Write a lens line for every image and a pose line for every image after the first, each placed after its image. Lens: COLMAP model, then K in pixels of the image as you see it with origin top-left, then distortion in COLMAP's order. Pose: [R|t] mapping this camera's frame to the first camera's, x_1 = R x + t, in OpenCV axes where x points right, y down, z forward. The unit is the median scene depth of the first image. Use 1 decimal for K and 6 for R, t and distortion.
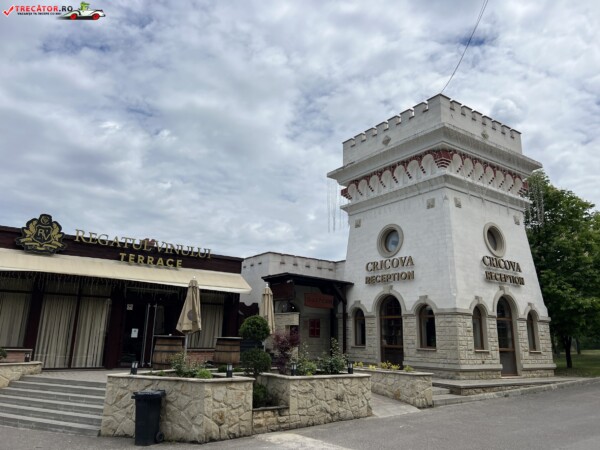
lens RADIAL K [[453.8, 0, 302.2], [0, 453.8, 227.0], [0, 0, 1]] dist [0.057399, -0.064293]
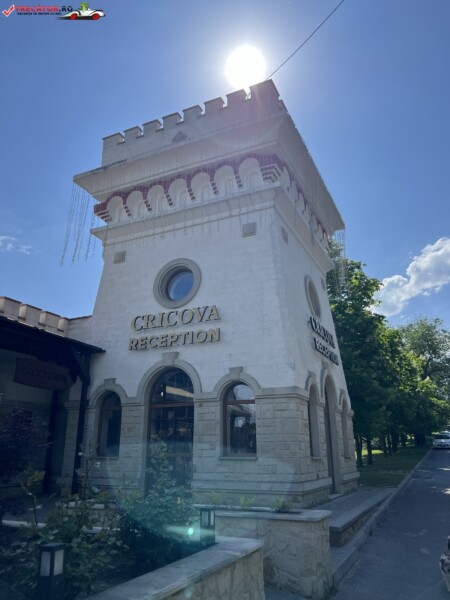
lens RADIAL K [[453.8, 0, 224.5], [0, 453.8, 300.0], [0, 0, 1]] dist [0.057399, -0.064293]
pose [[0.874027, 0.128472, 0.468585, -0.043594], [-0.092506, 0.990769, -0.099092, 0.113678], [-0.476990, 0.043262, 0.877843, 0.432510]]
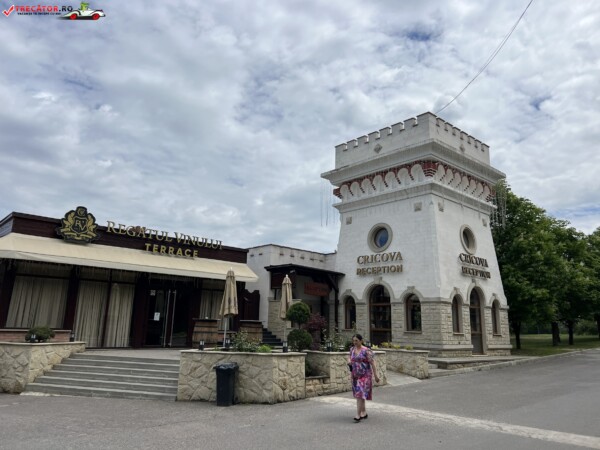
lens RADIAL K [[453.8, 0, 299.5], [0, 453.8, 221.8], [0, 0, 1]] dist [0.057399, -0.064293]
pose [[0.993162, 0.031057, 0.112539, -0.142479], [-0.033371, 0.999267, 0.018738, -0.024918], [-0.111875, -0.022366, 0.993471, -0.114067]]
